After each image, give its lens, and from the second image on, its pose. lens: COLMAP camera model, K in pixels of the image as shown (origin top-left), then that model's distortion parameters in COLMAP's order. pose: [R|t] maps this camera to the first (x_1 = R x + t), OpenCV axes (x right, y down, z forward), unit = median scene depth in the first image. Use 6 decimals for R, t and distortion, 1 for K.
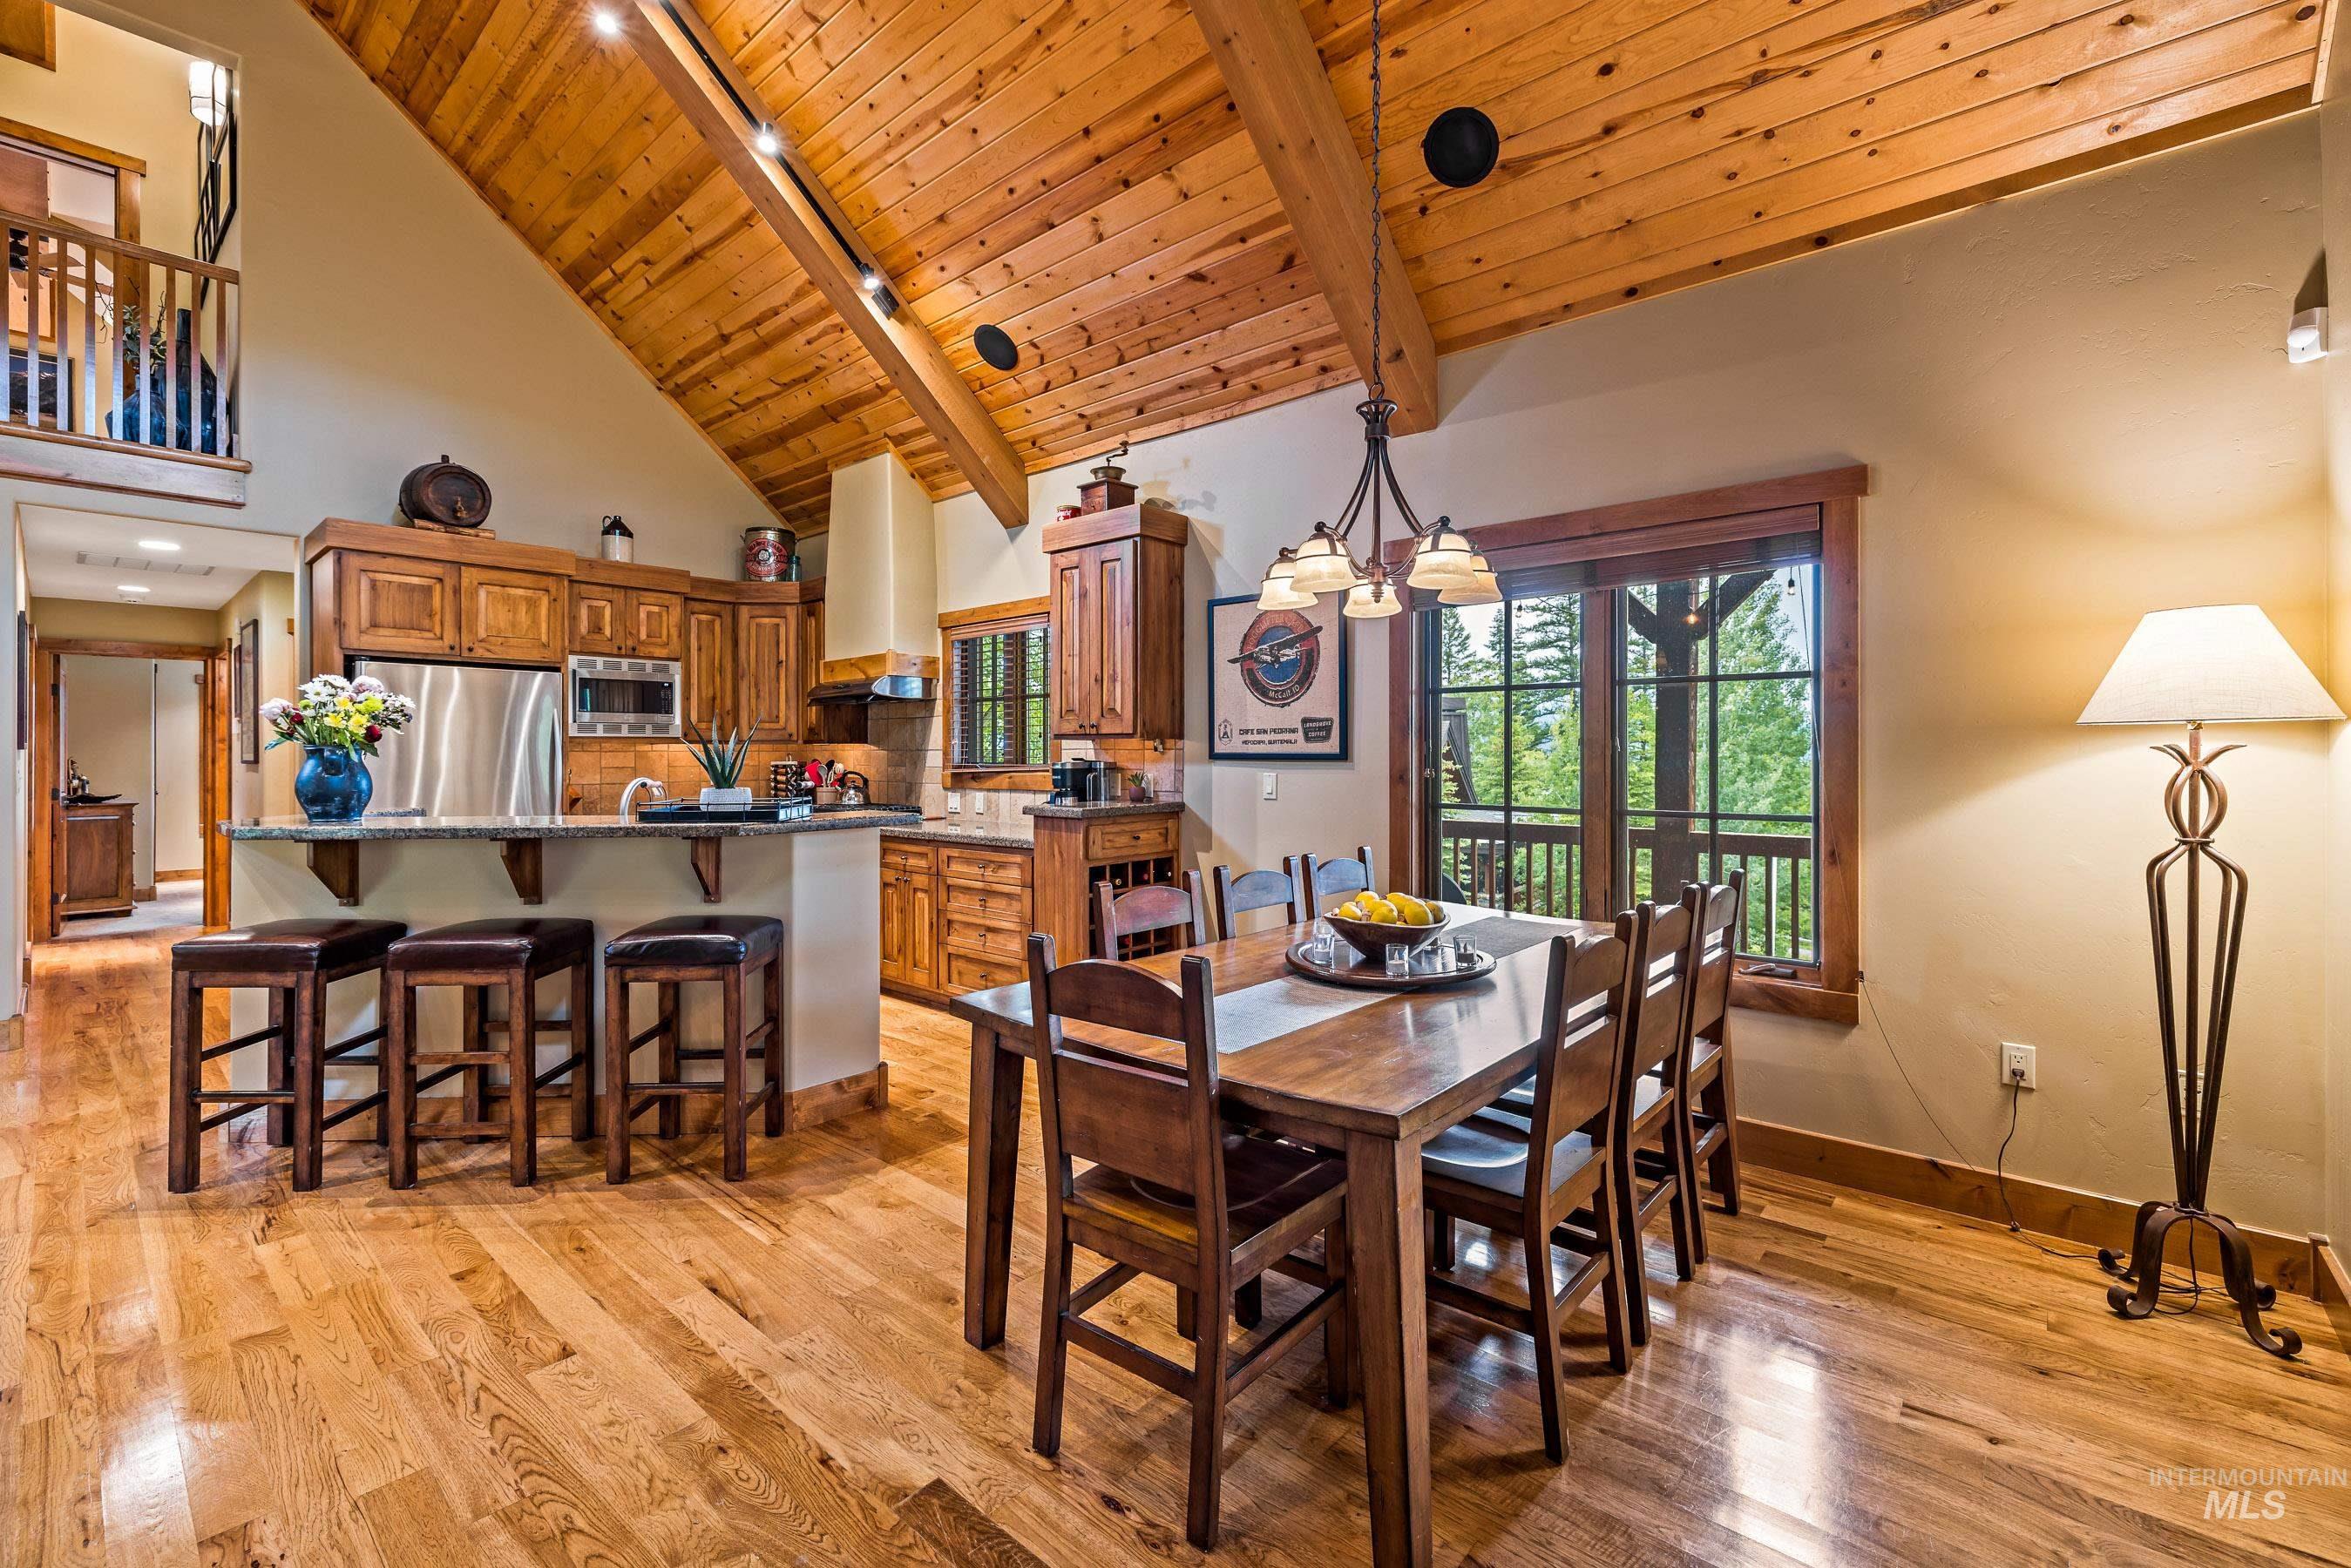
lens RADIAL K [[1003.2, 0, 1154.2], [0, 1003.2, 756.3], [0, 0, 1]] dist [0.001781, -0.000043]
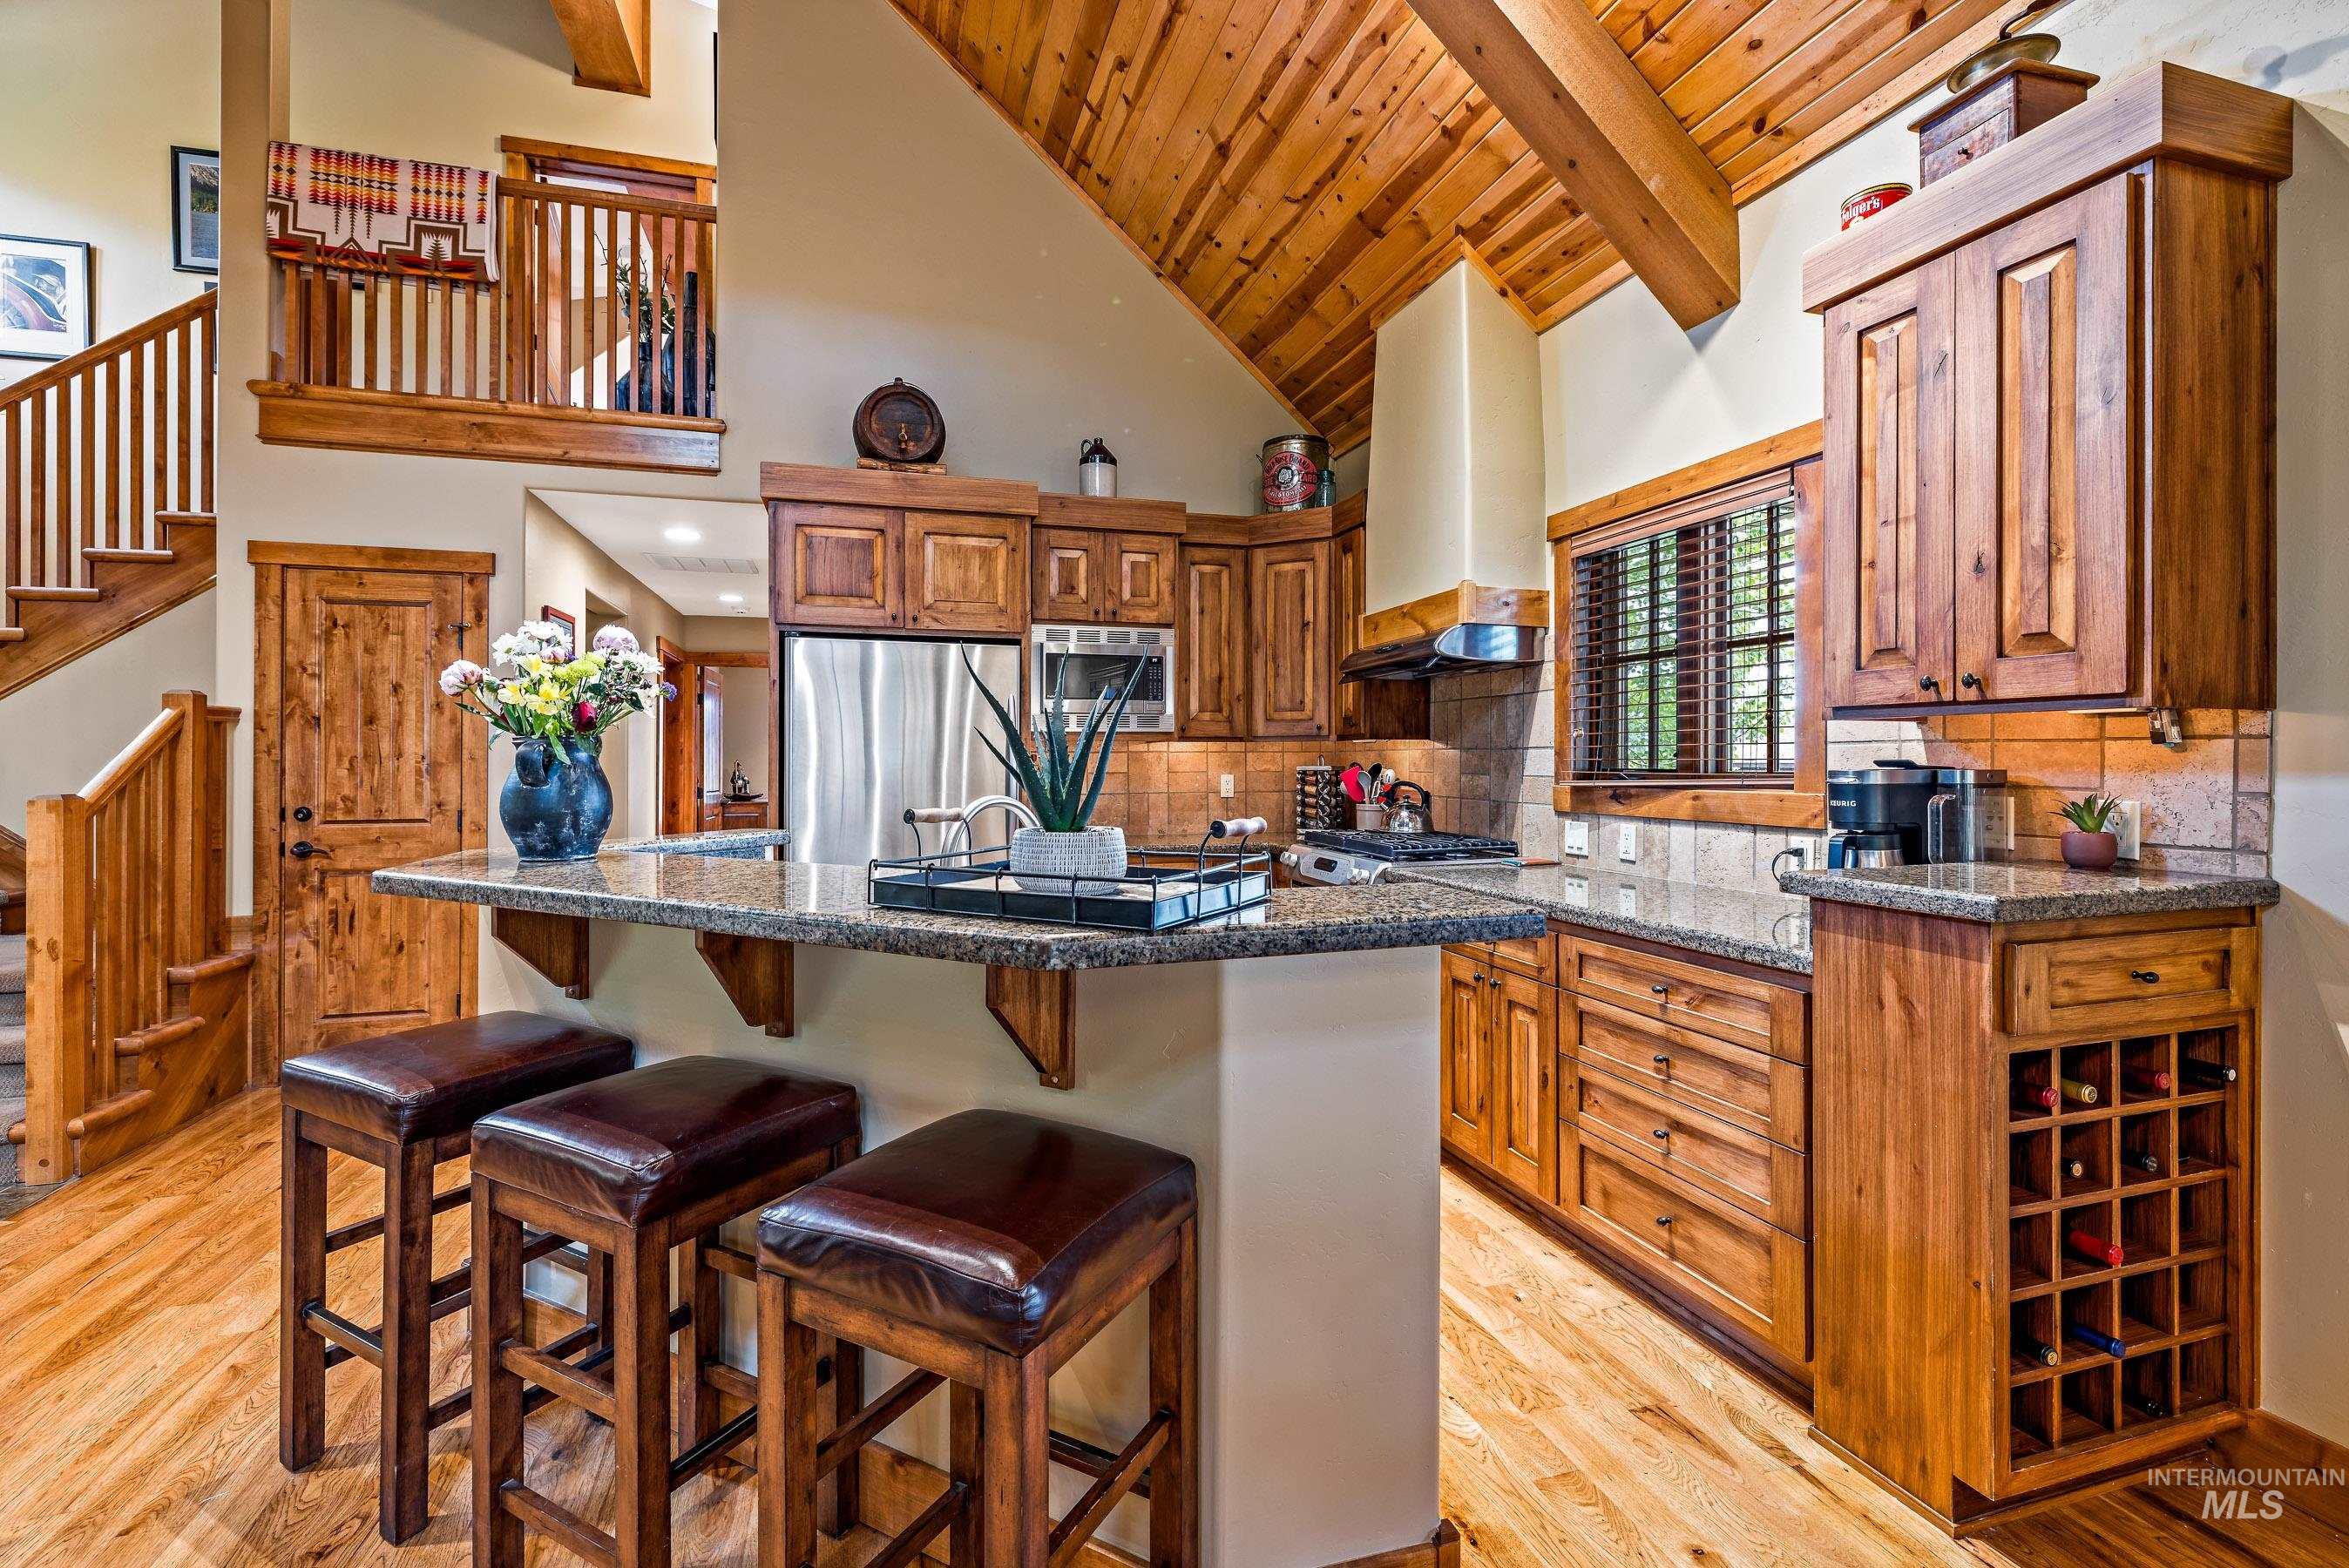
lens RADIAL K [[1014.4, 0, 1161.3], [0, 1014.4, 758.0], [0, 0, 1]] dist [0.002512, -0.000650]
pose [[0.854001, -0.000859, -0.520271, -0.104169], [-0.000764, 0.999995, -0.002904, 0.001915], [0.520271, 0.002878, 0.853996, 0.393745]]
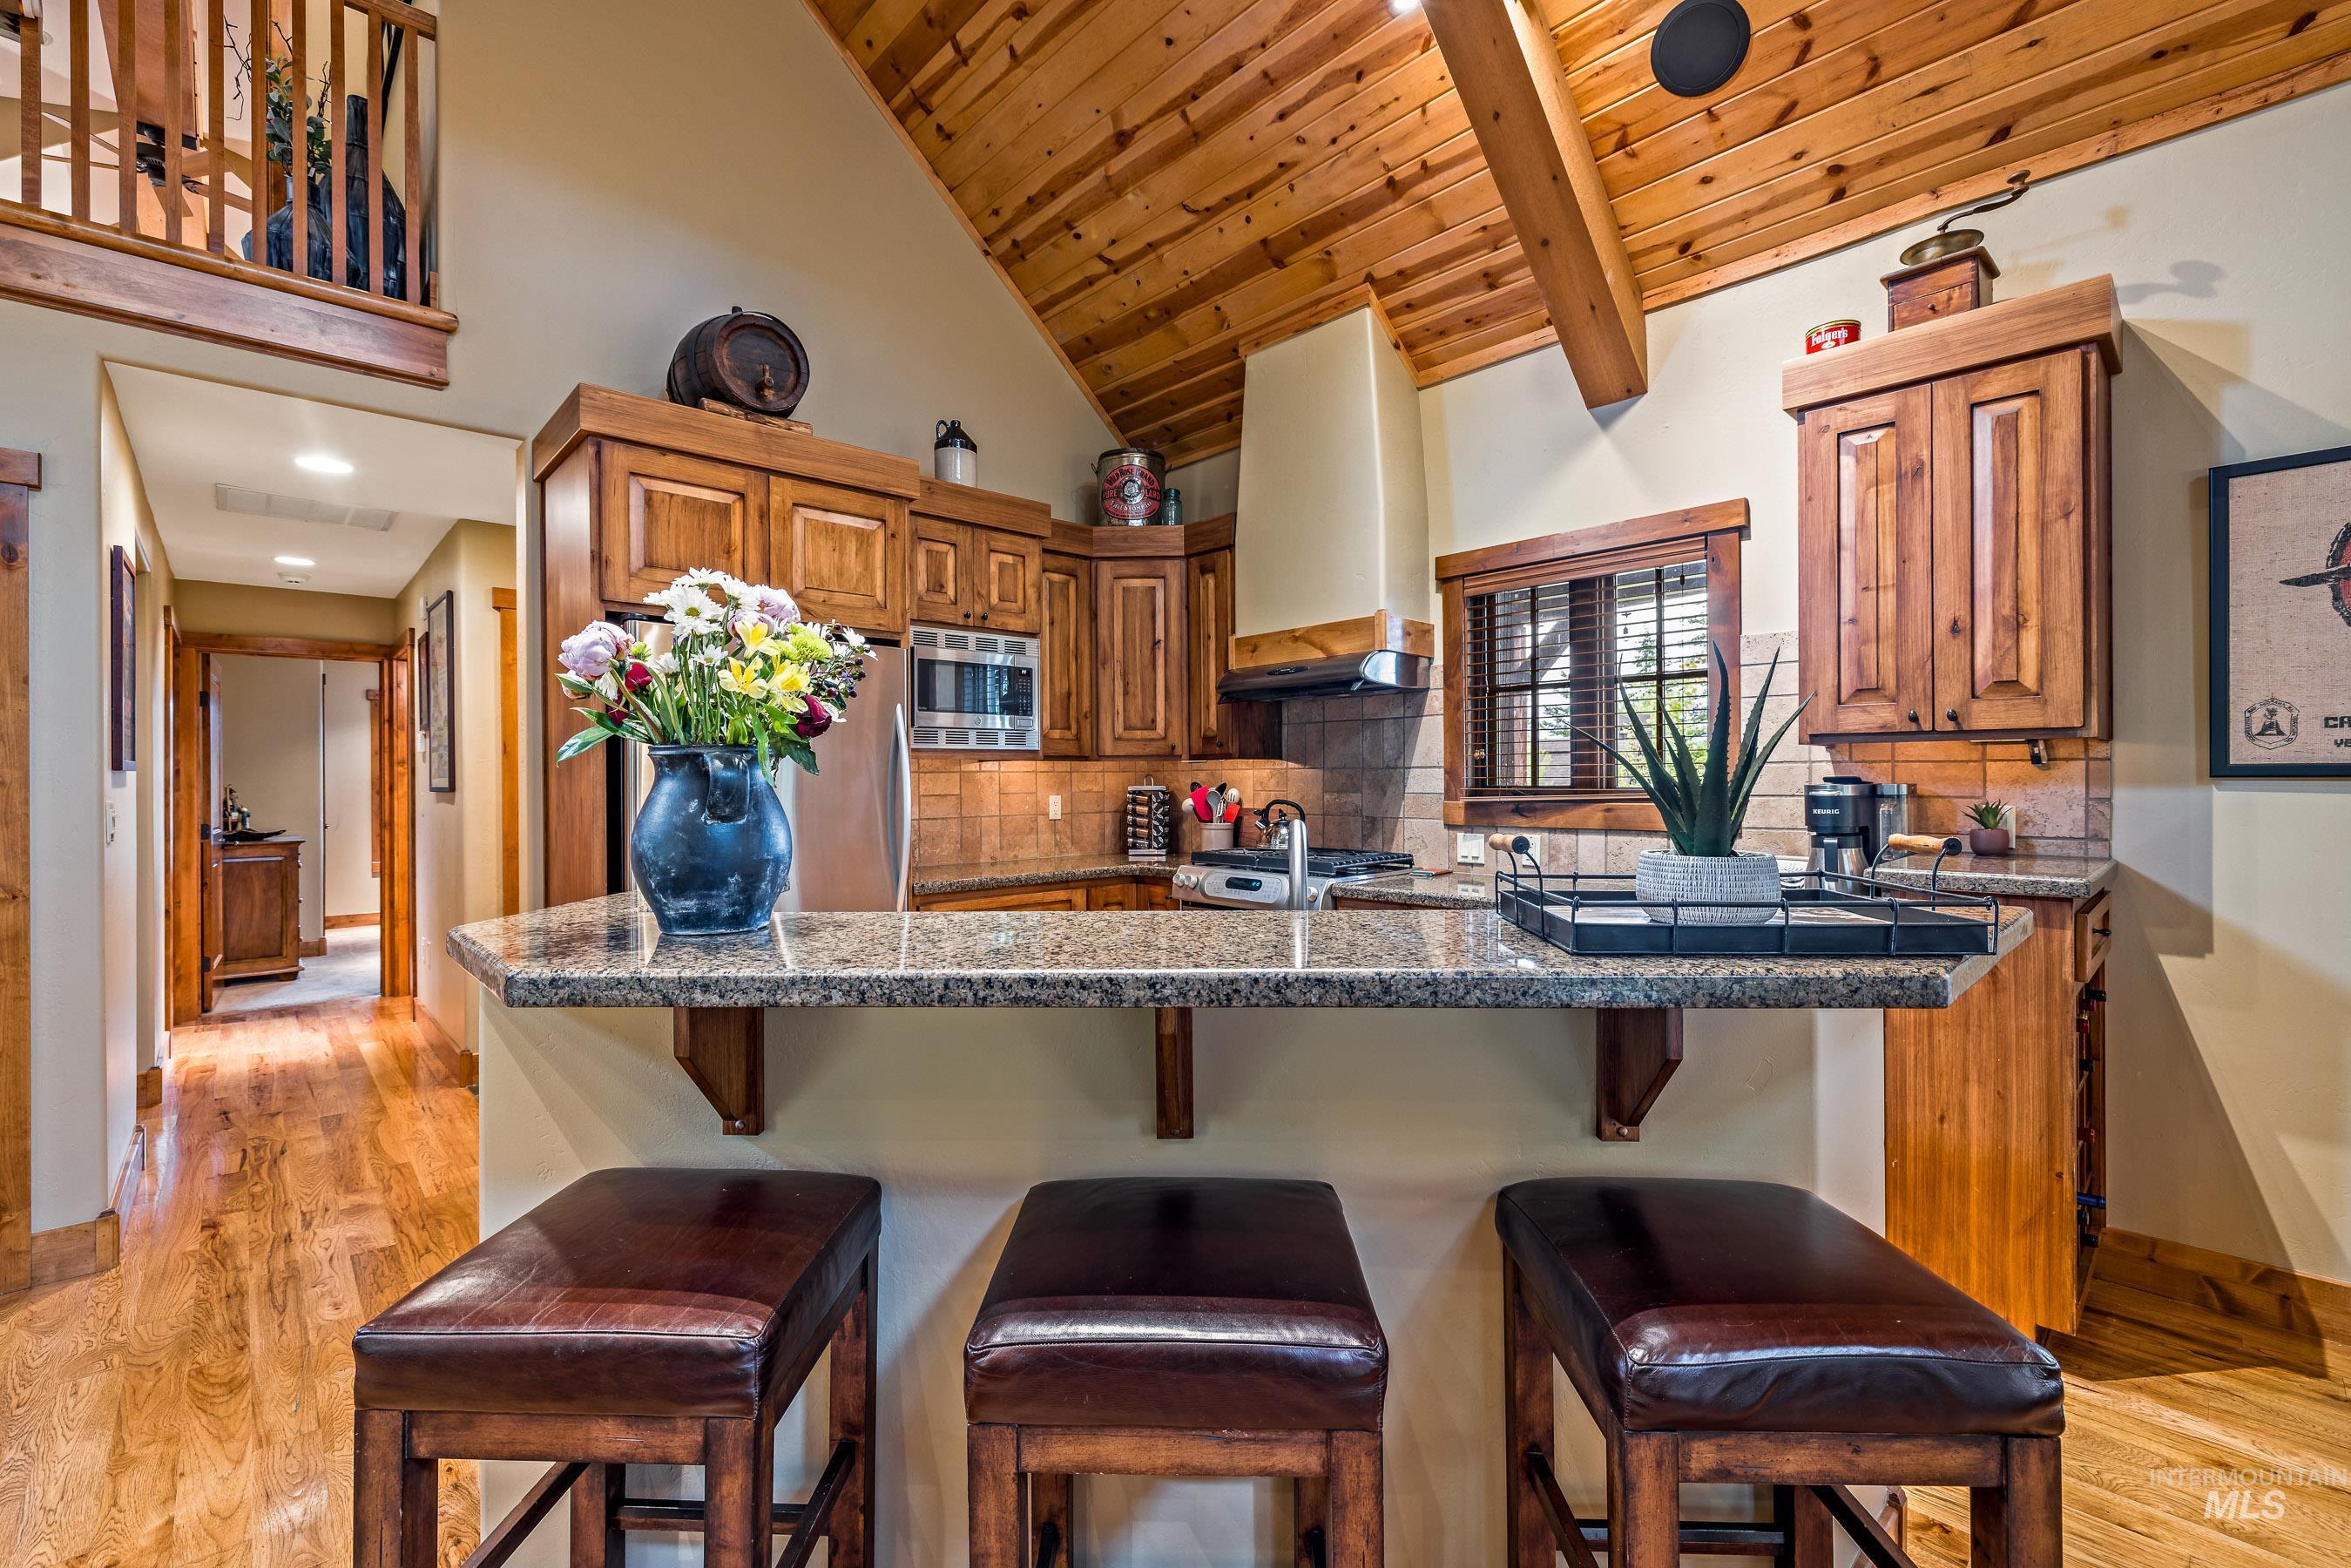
lens RADIAL K [[996.3, 0, 1165.1], [0, 996.3, 782.2], [0, 0, 1]] dist [0.001886, -0.000067]
pose [[0.996450, -0.004056, -0.084089, -0.355050], [0.004187, 0.999990, 0.001378, 0.001964], [0.084083, -0.001726, 0.996457, 0.362254]]
